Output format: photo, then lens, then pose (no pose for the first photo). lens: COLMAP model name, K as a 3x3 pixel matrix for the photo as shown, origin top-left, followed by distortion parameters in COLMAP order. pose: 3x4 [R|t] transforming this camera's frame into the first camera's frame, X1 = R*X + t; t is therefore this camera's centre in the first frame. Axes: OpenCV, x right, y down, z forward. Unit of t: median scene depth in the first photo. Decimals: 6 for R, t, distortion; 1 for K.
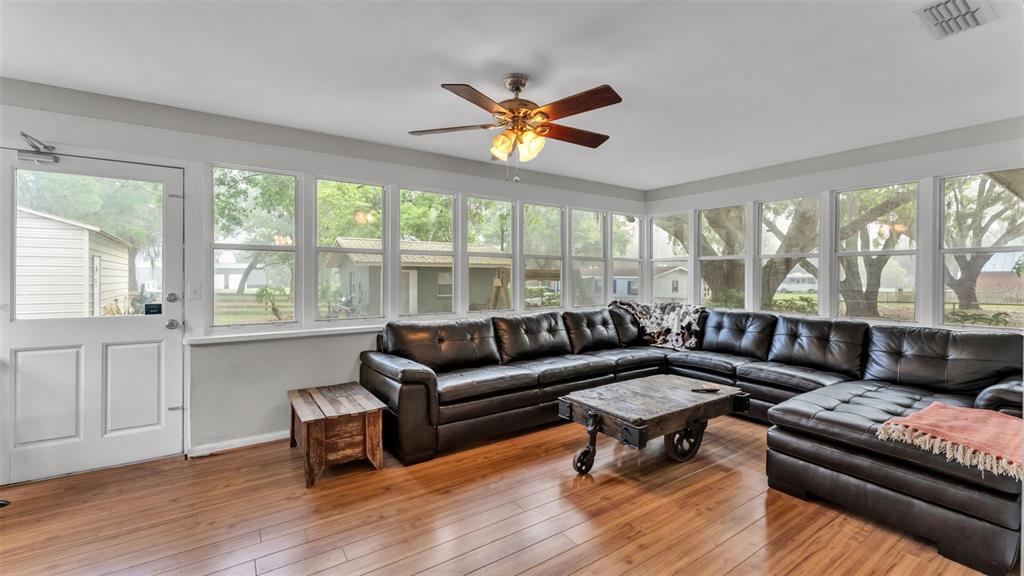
lens RADIAL K [[410.0, 0, 511.5], [0, 410.0, 282.8], [0, 0, 1]] dist [-0.000433, -0.000039]
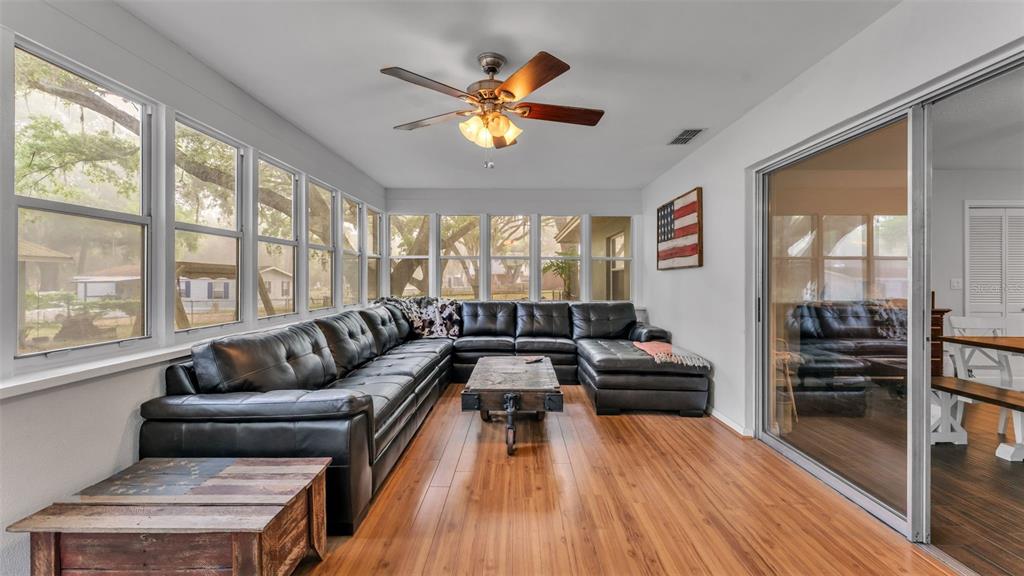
lens RADIAL K [[403.3, 0, 510.9], [0, 403.3, 282.1], [0, 0, 1]] dist [-0.002472, -0.000283]
pose [[0.580939, -0.007050, 0.813916, -0.374141], [0.010250, 0.999947, 0.001345, 0.010569], [-0.813882, 0.007562, 0.580980, 0.215157]]
